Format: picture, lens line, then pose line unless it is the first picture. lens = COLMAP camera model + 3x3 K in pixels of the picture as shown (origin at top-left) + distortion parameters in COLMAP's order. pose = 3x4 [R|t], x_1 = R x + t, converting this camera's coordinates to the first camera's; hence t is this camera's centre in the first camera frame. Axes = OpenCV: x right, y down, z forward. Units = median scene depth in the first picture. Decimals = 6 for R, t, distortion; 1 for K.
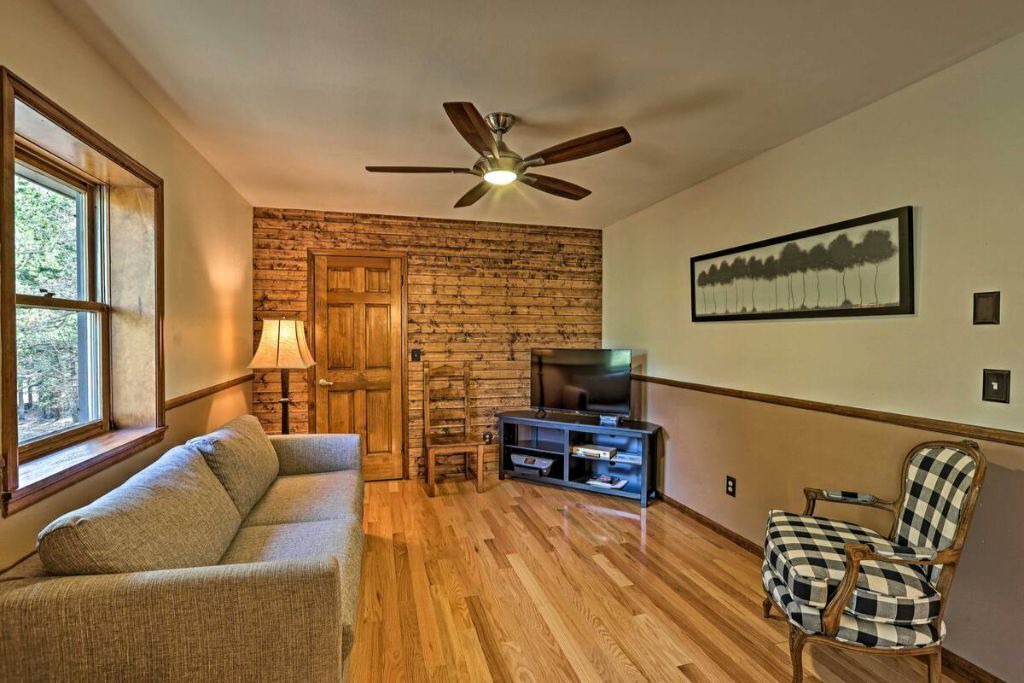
lens RADIAL K [[480.5, 0, 510.5], [0, 480.5, 329.9], [0, 0, 1]] dist [-0.053316, 0.027892]
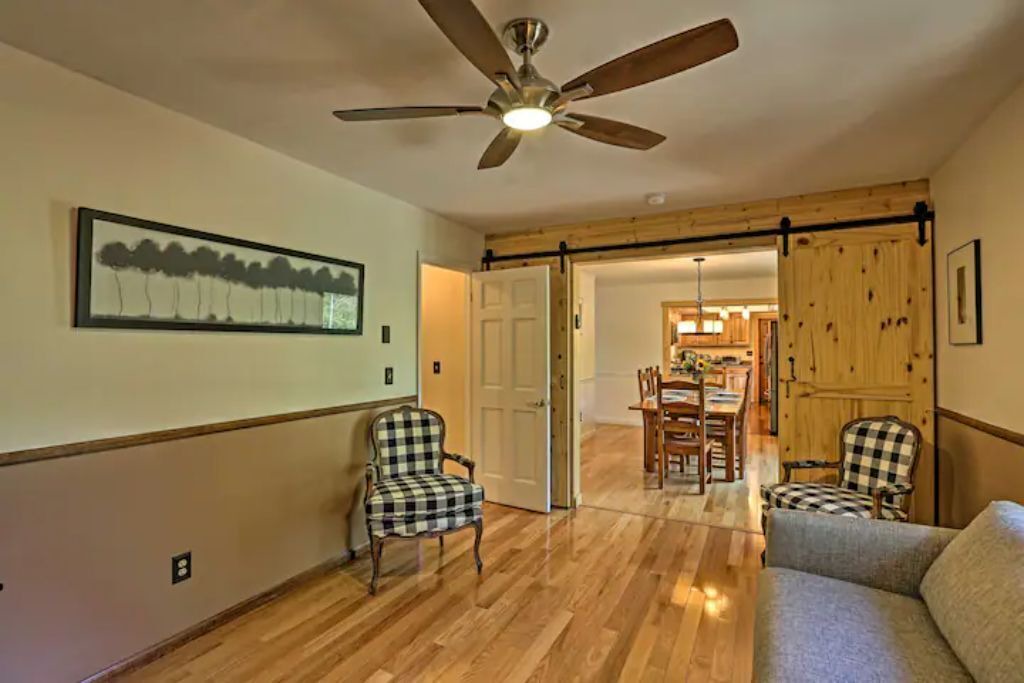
lens RADIAL K [[480.5, 0, 510.5], [0, 480.5, 329.9], [0, 0, 1]] dist [-0.053316, 0.027892]
pose [[-0.721643, 0.024700, 0.691824, -0.426011], [-0.005488, 0.999128, -0.041396, 0.007397], [-0.692243, -0.033670, -0.720878, 1.354658]]
